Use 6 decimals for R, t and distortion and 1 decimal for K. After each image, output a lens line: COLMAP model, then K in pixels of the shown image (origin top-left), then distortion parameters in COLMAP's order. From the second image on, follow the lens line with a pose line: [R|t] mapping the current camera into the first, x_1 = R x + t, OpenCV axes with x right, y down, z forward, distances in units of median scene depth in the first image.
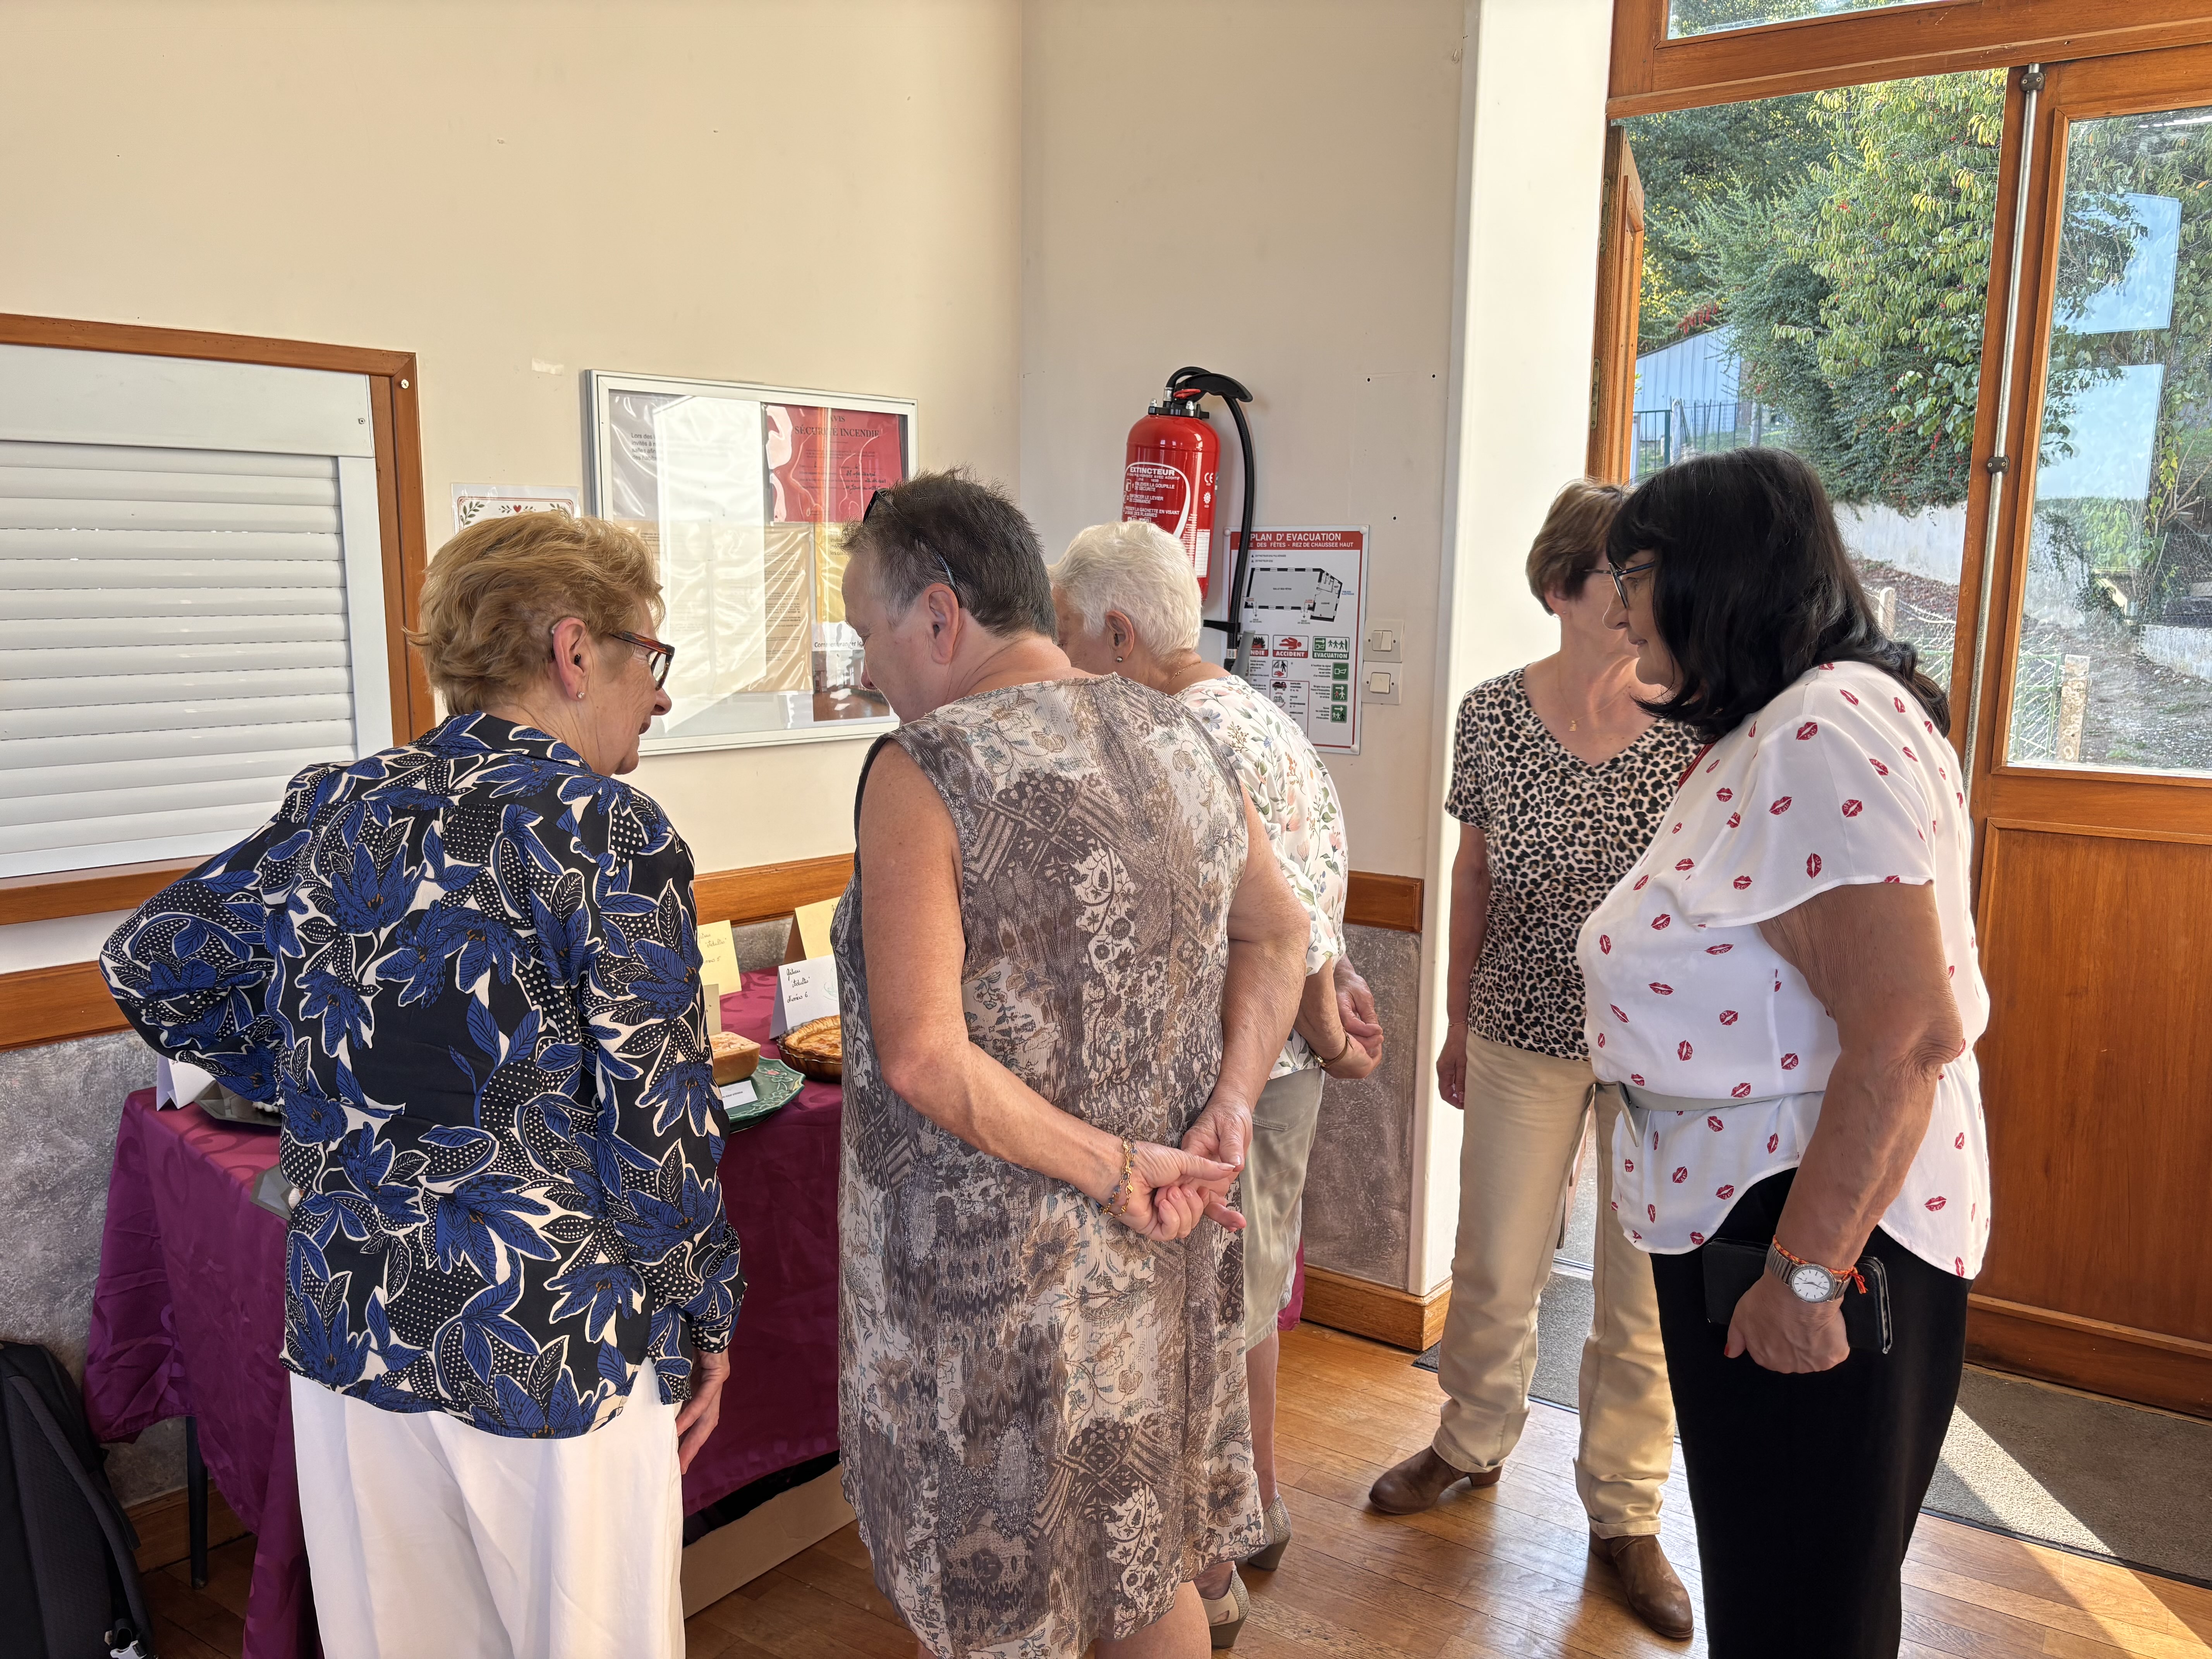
lens RADIAL K [[1676.0, 0, 1122.3], [0, 1676.0, 839.6], [0, 0, 1]] dist [0.056244, -0.070459]
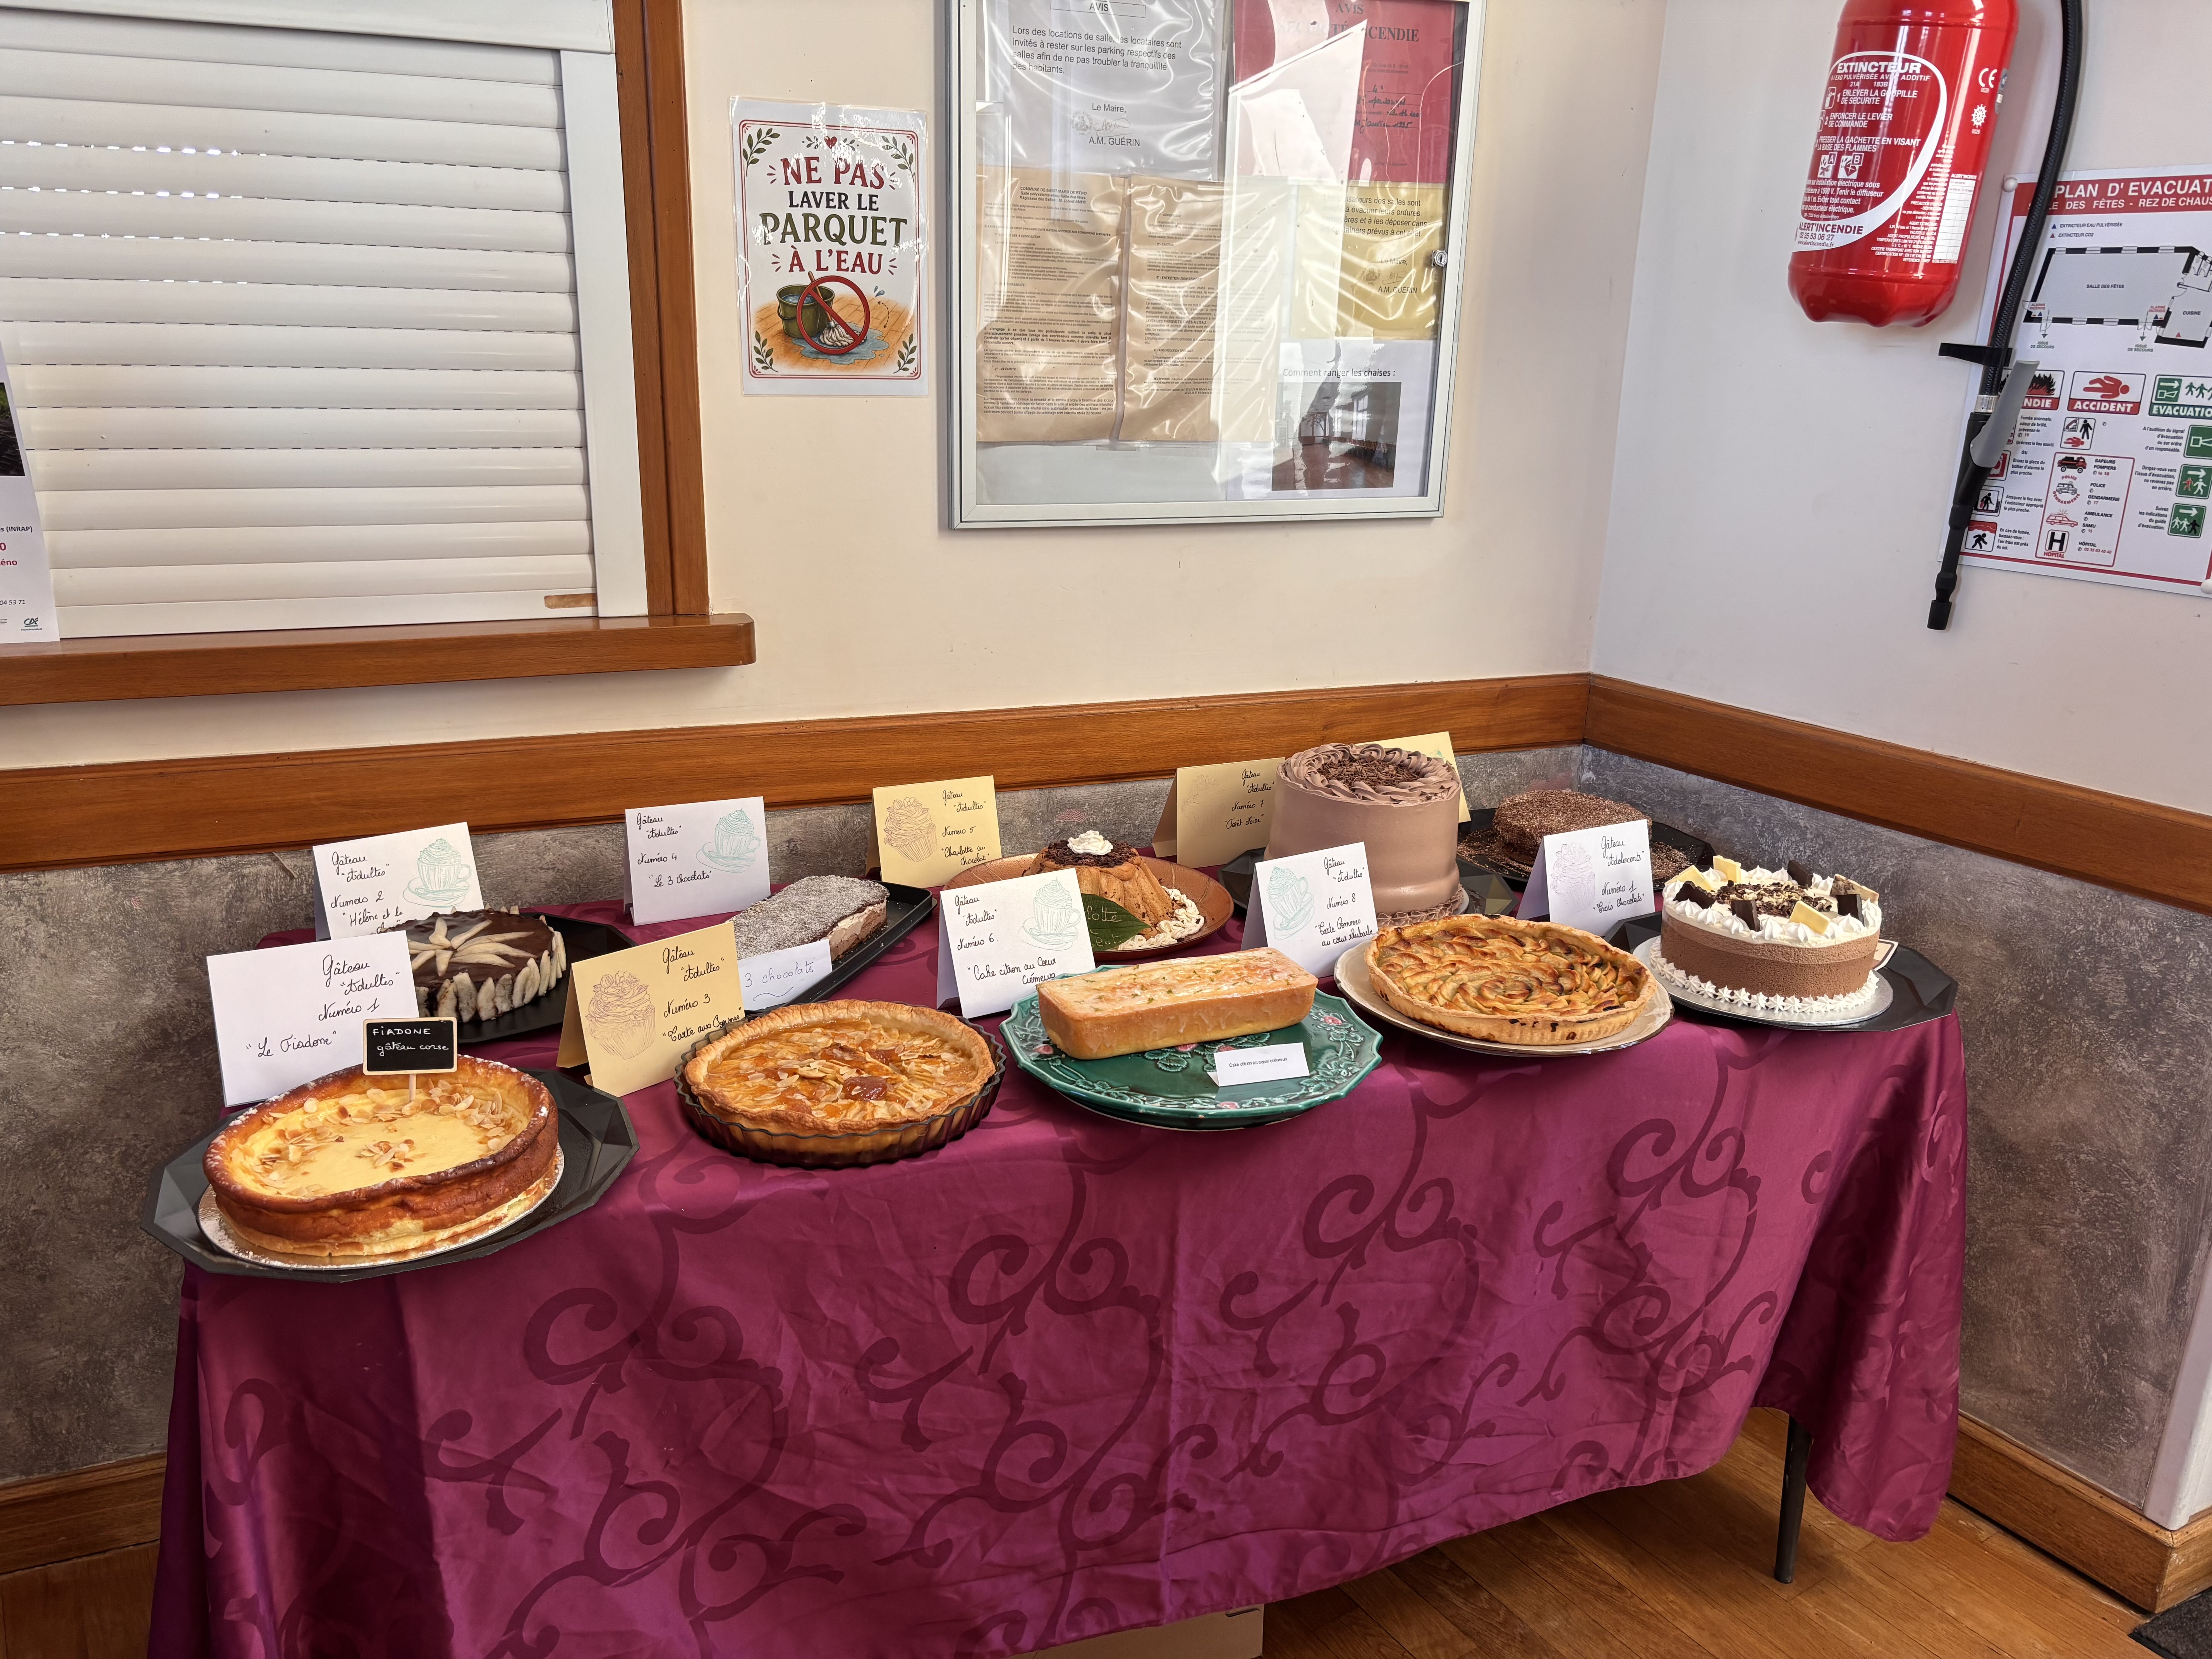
lens RADIAL K [[1676.0, 0, 1091.2], [0, 1676.0, 842.9], [0, 0, 1]] dist [0.056244, -0.070459]
pose [[0.916447, 0.130645, -0.378229, 0.024251], [-0.080542, 0.986081, 0.145453, -0.022869], [0.391968, -0.102836, 0.914213, 0.342935]]
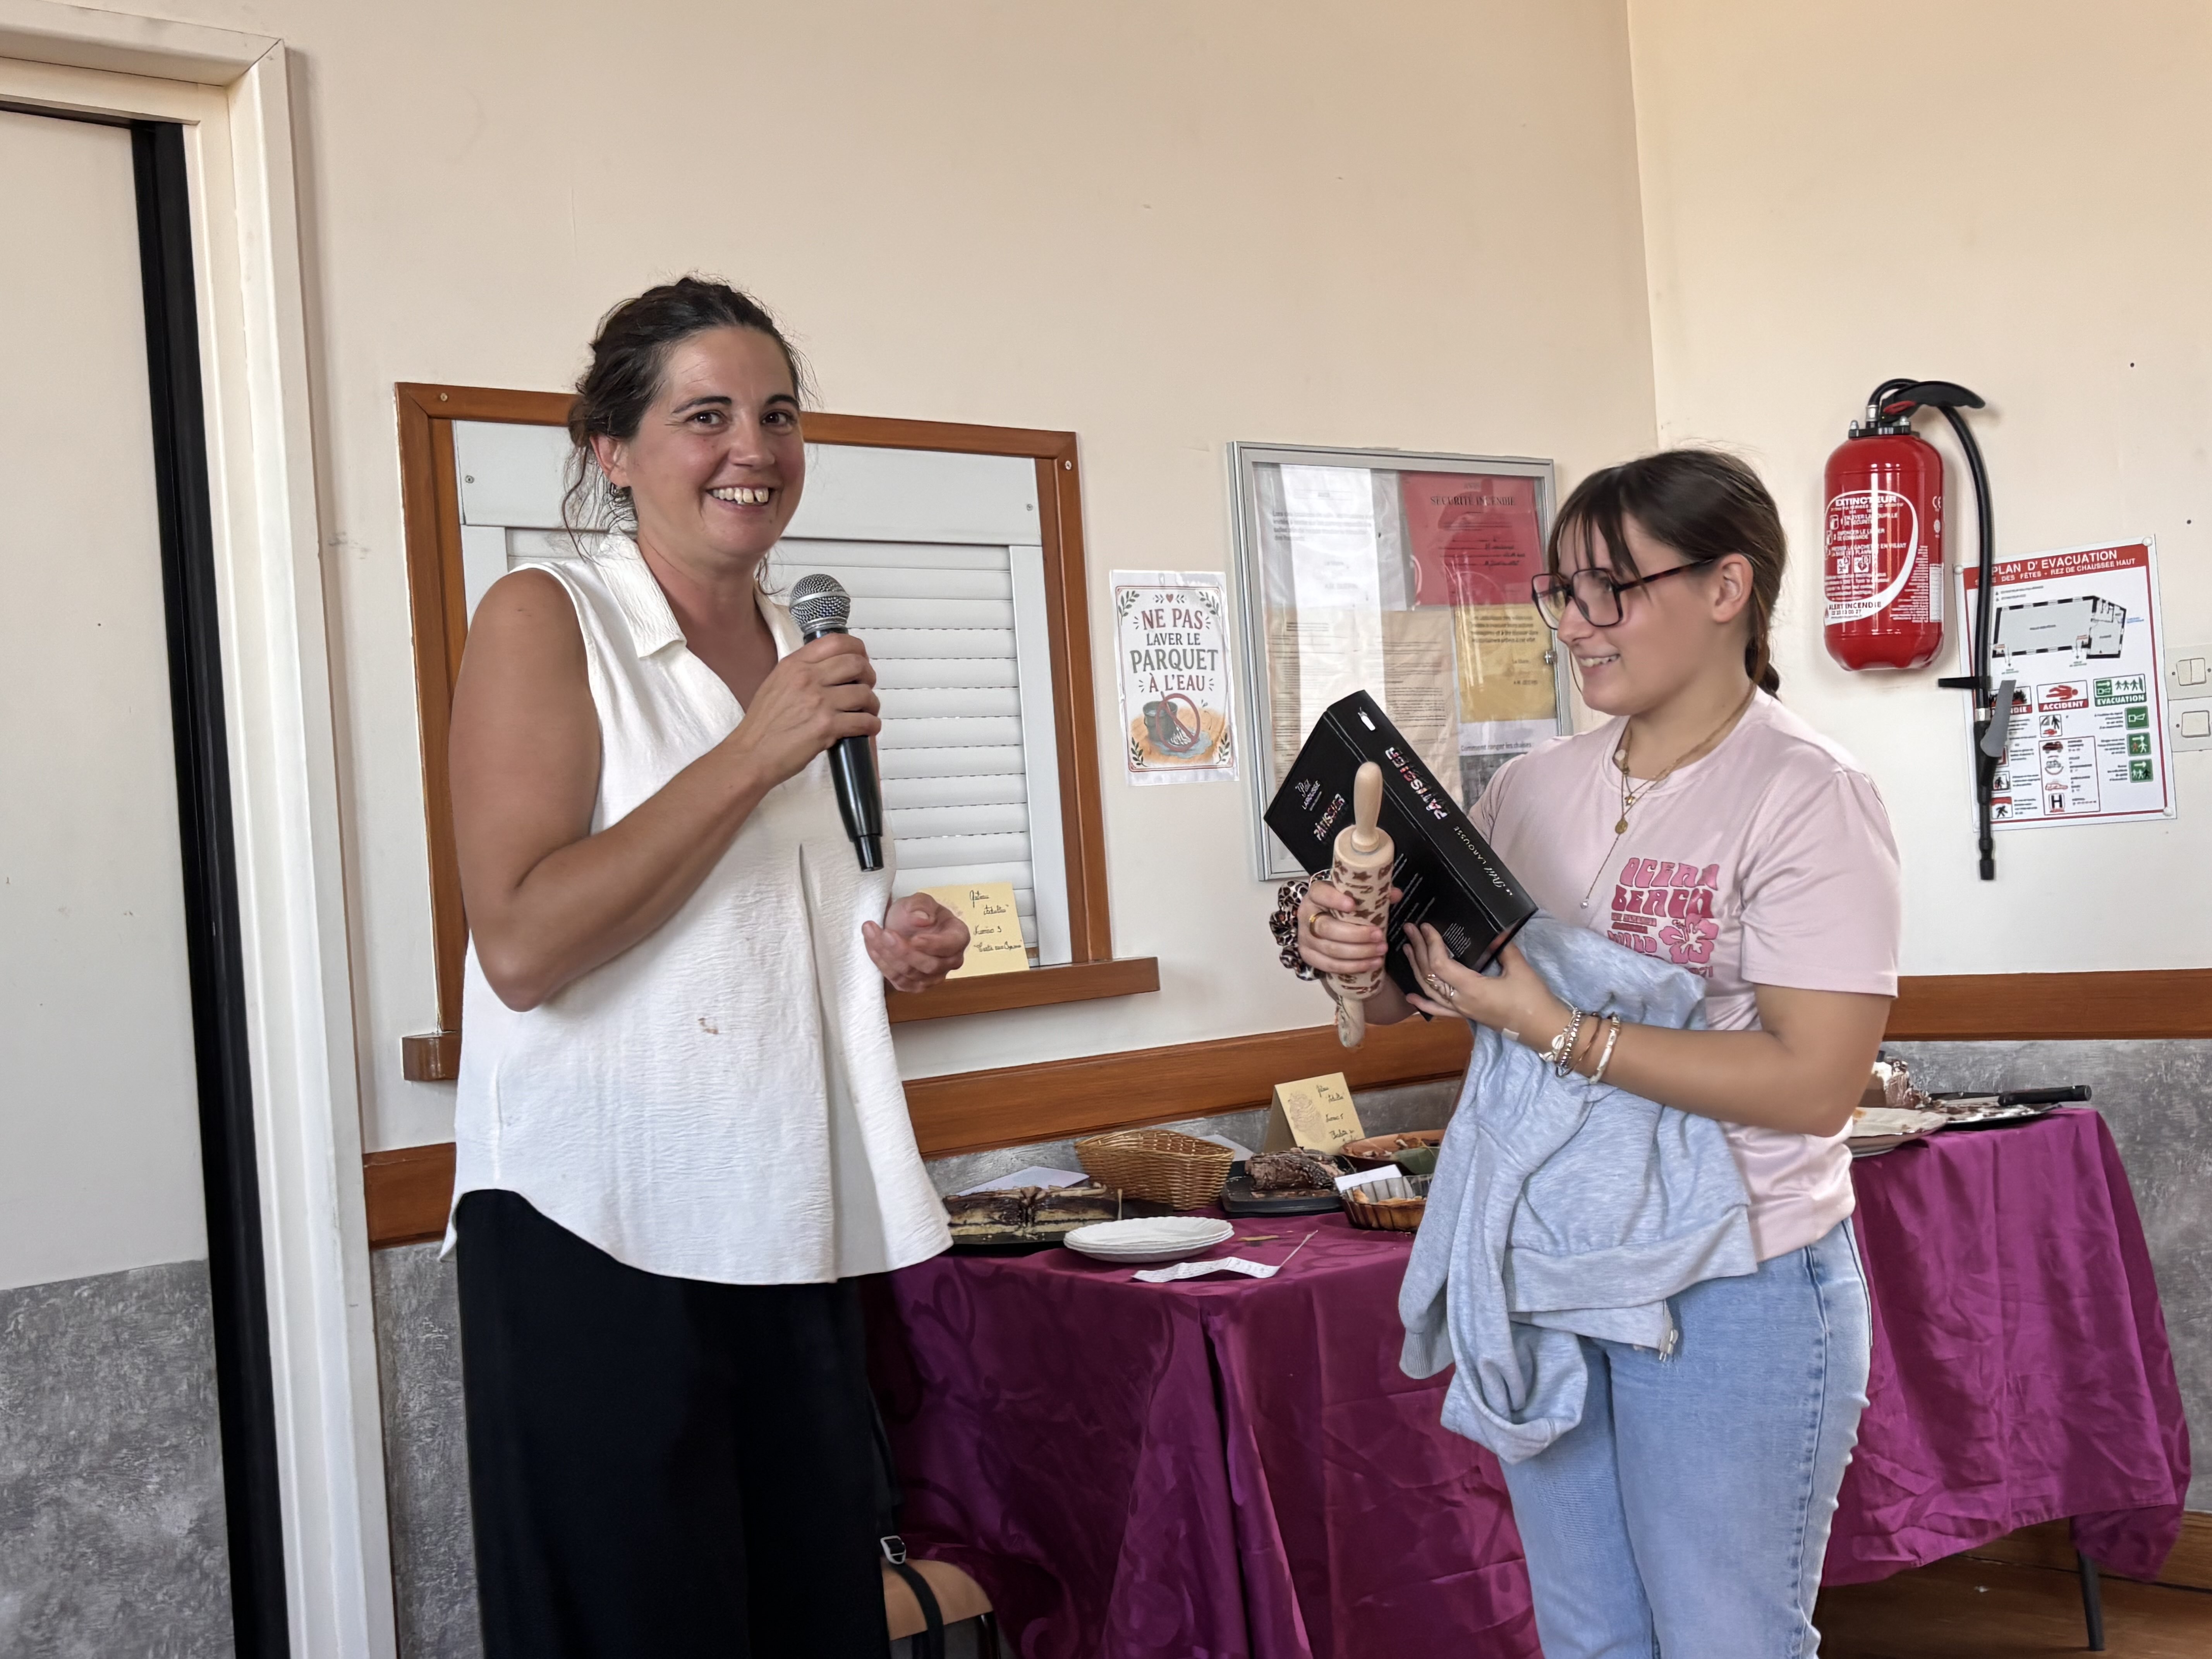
lens RADIAL K [[2418.1, 0, 1113.0], [0, 2418.1, 843.9], [0, 0, 1]] dist [0.028400, 0.000000]
pose [[0.984818, -0.084482, -0.151644, -0.177916], [0.058178, 0.983691, -0.170196, 0.126150], [0.163549, 0.158789, 0.973672, -0.190740]]
